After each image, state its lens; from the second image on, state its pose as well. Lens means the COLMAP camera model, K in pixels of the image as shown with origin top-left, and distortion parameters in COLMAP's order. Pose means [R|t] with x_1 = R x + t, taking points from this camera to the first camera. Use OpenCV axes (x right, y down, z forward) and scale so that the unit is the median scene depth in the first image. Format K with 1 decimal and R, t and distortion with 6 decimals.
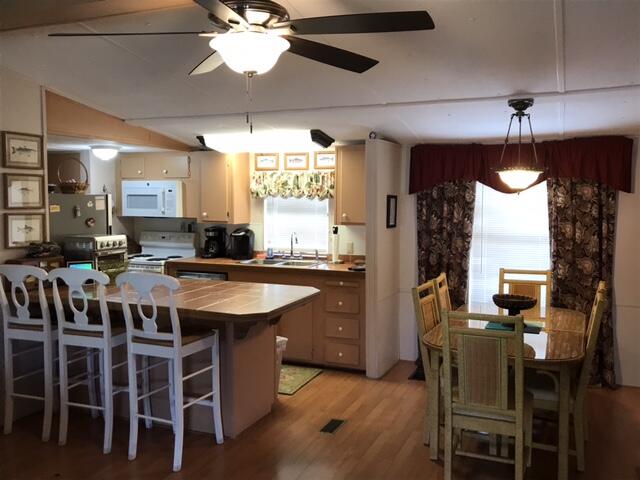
lens RADIAL K [[584.0, 0, 320.0], [0, 584.0, 240.0], [0, 0, 1]] dist [0.132753, -0.324491]
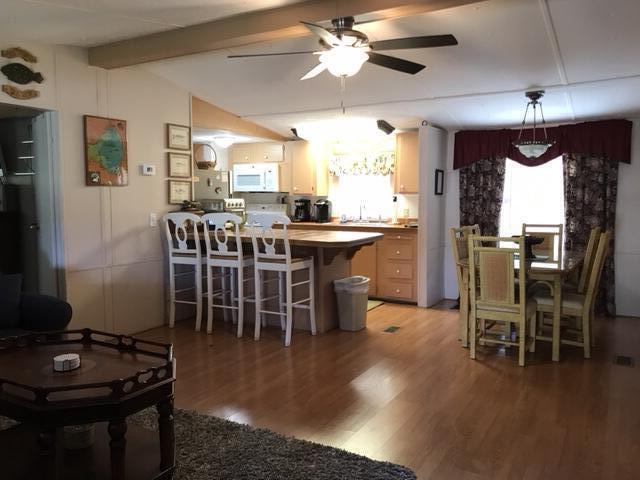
lens RADIAL K [[517.2, 0, 320.0], [0, 517.2, 240.0], [0, 0, 1]] dist [0.093375, -0.127921]
pose [[0.993355, 0.007069, -0.114872, -0.007464], [-0.005009, 0.999822, 0.018208, 0.066117], [0.114980, -0.017512, 0.993213, -0.203918]]
